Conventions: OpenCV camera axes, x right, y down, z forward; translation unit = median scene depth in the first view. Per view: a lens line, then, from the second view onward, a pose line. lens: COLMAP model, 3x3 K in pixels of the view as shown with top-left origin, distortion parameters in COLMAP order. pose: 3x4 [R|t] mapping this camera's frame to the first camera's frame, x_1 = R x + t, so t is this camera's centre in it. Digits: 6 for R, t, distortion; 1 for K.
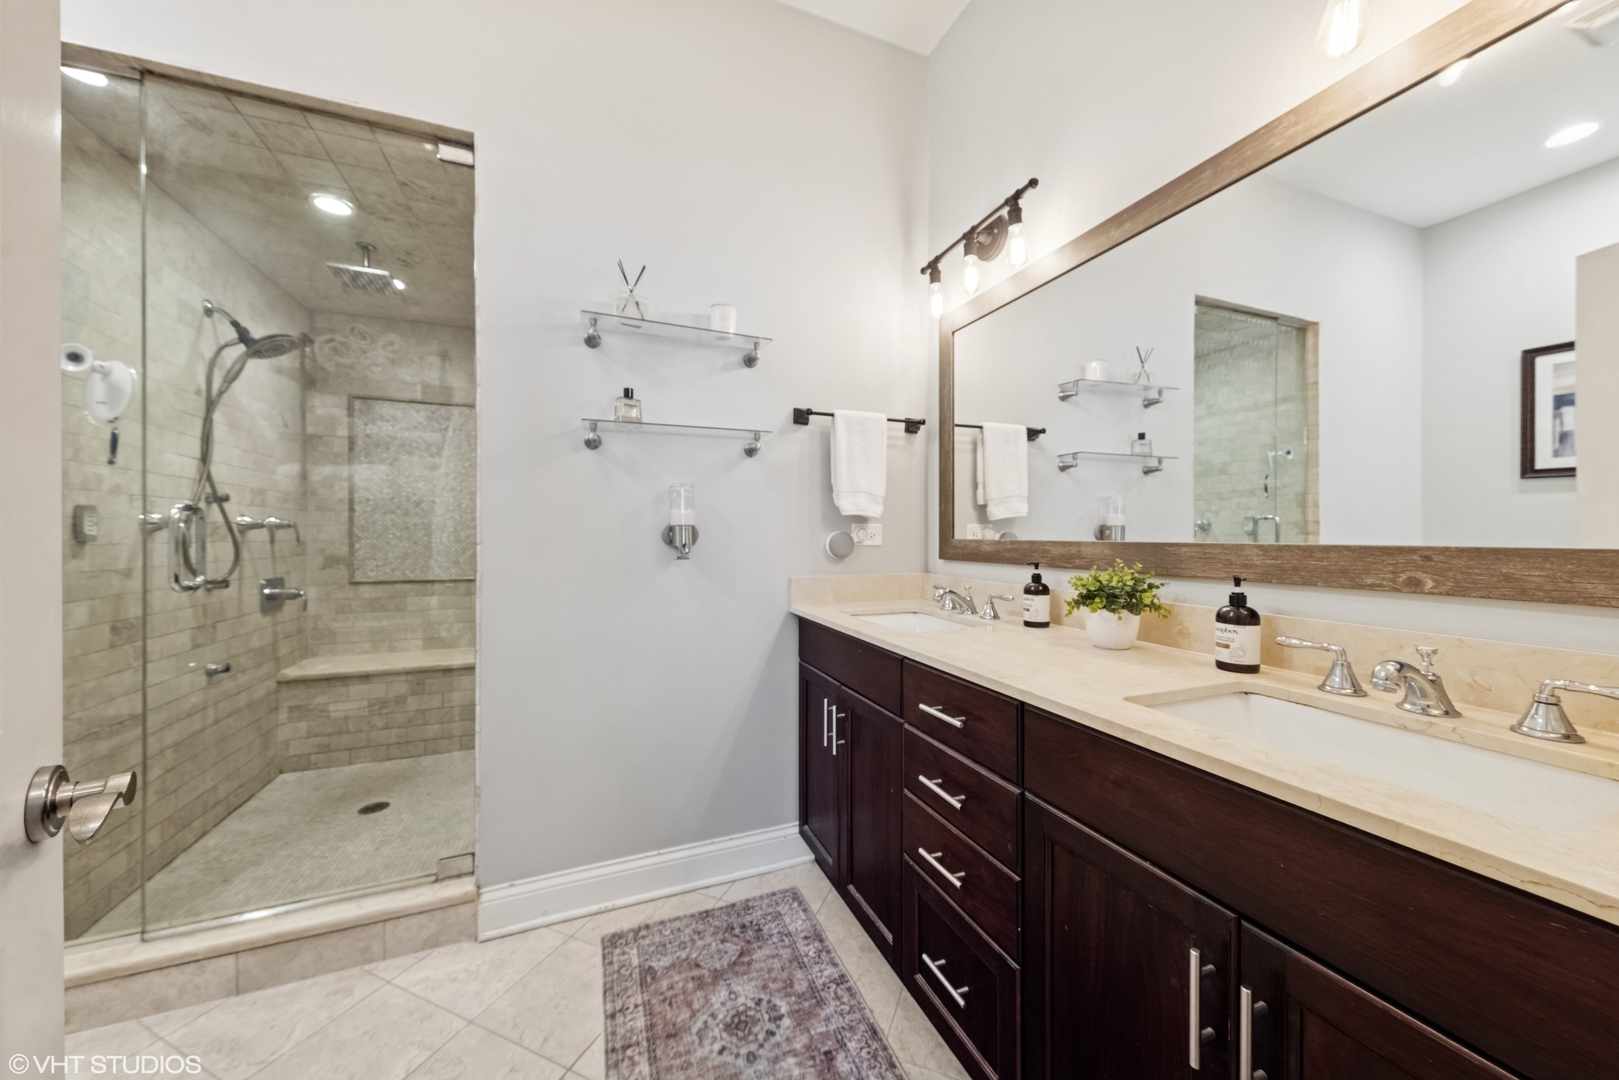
lens RADIAL K [[584.6, 0, 818.5], [0, 584.6, 531.7], [0, 0, 1]] dist [0.006443, 0.000206]
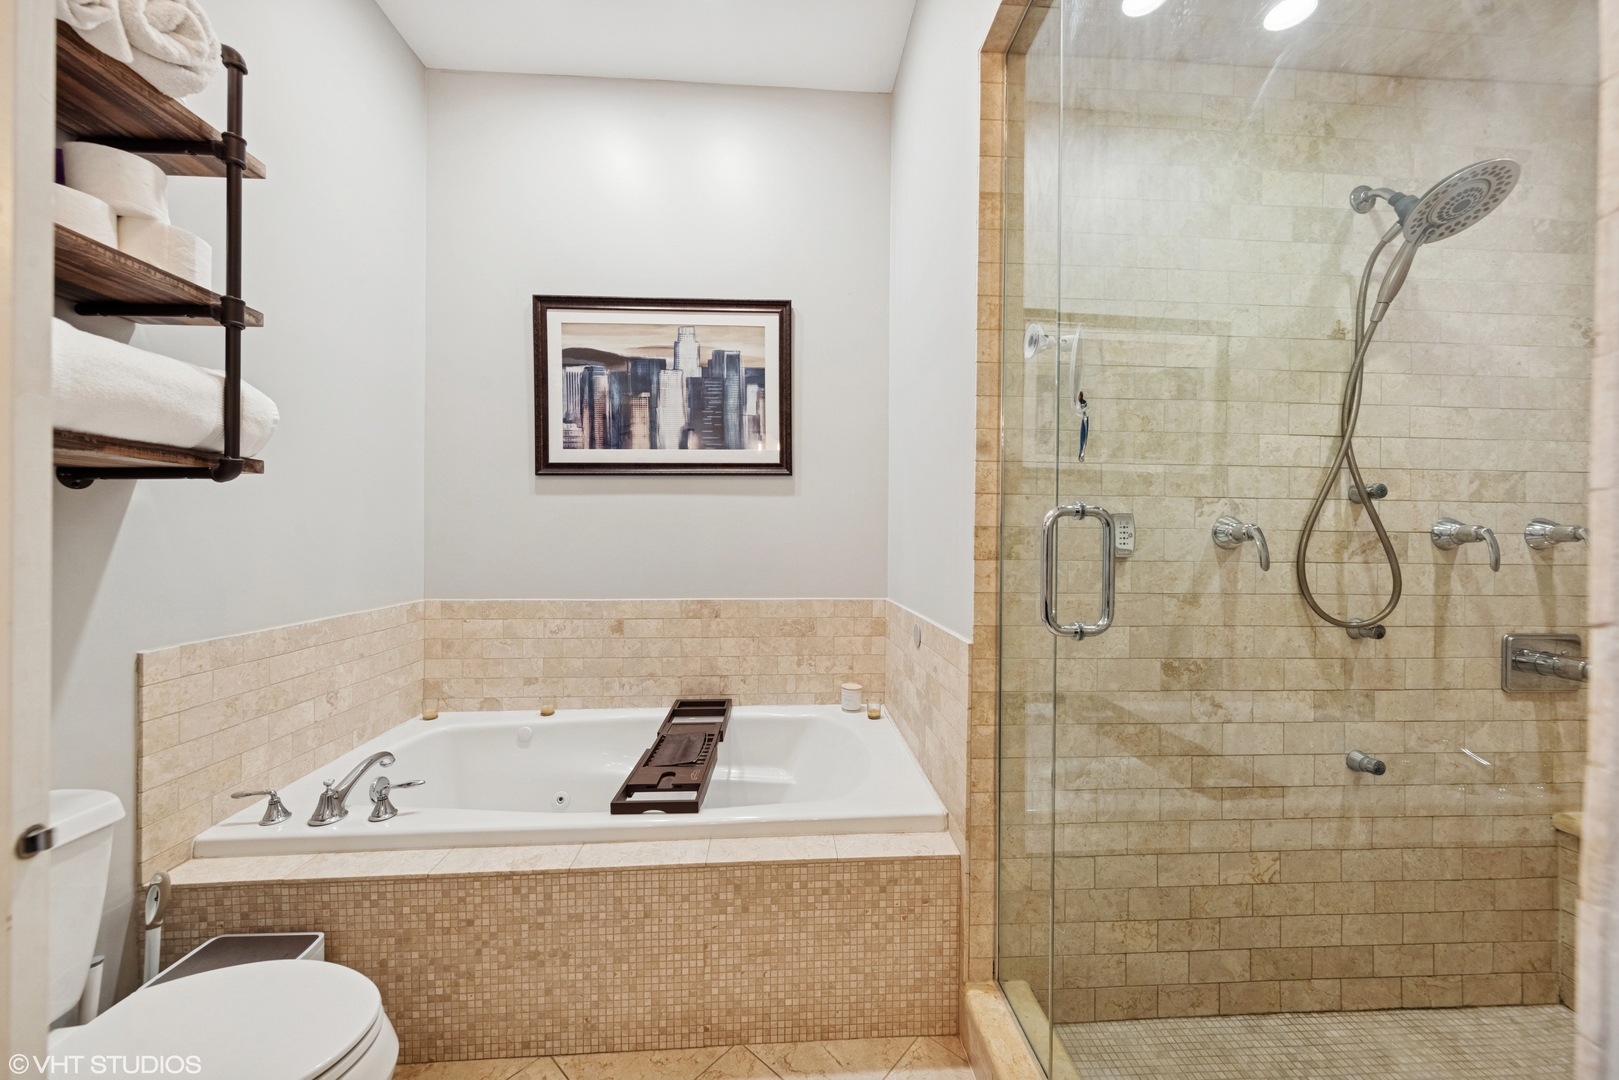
lens RADIAL K [[584.6, 0, 812.2], [0, 584.6, 546.3], [0, 0, 1]] dist [0.006443, 0.000206]
pose [[-0.322931, 0.003614, -0.946416, -0.236223], [-0.006043, 0.999964, 0.005881, -0.000522], [0.946403, 0.007618, -0.322898, 0.651259]]
